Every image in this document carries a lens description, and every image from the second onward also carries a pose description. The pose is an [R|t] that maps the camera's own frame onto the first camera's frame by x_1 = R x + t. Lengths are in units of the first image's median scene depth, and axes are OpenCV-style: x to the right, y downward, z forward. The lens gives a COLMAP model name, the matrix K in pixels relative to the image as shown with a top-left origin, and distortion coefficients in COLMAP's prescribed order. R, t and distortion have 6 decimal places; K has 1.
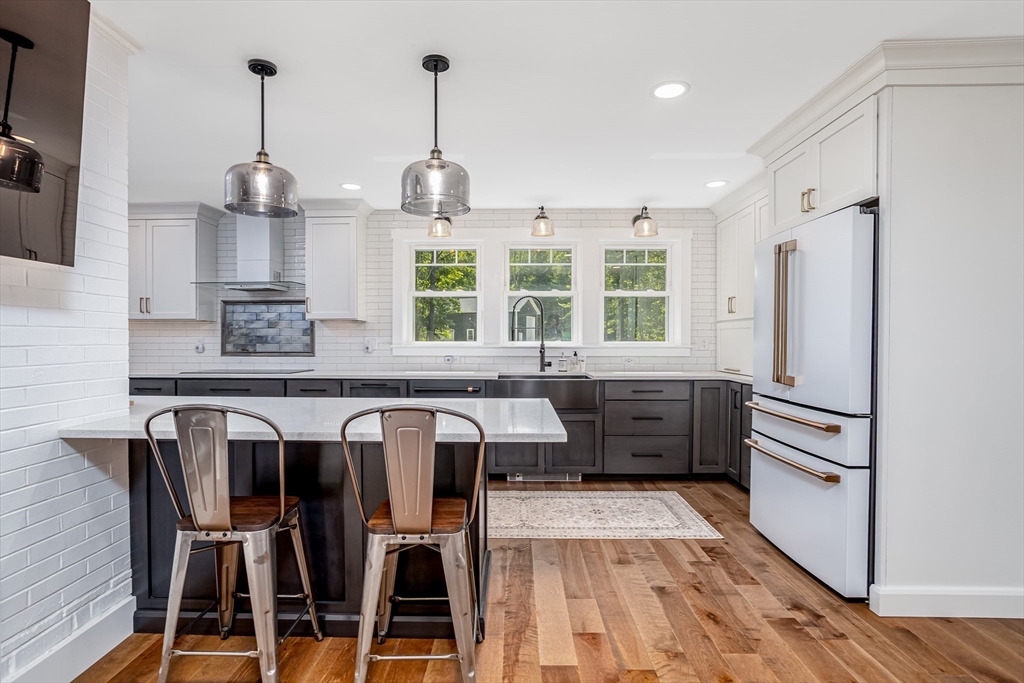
lens RADIAL K [[504.3, 0, 506.5], [0, 504.3, 341.3], [0, 0, 1]] dist [-0.019235, 0.026258]
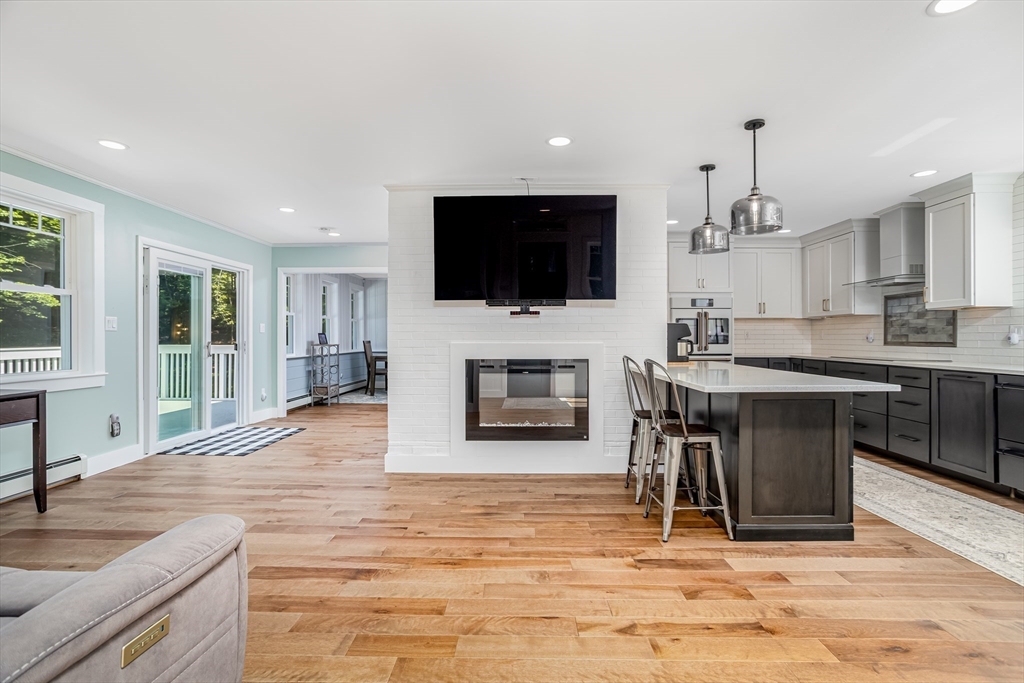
lens RADIAL K [[491.4, 0, 512.6], [0, 491.4, 335.8], [0, 0, 1]] dist [-0.044723, 0.024764]
pose [[-0.004373, -0.006576, -0.999969, 0.564646], [-0.000003, 0.999978, -0.006576, 0.015499], [0.999990, -0.000026, -0.004373, 0.169335]]
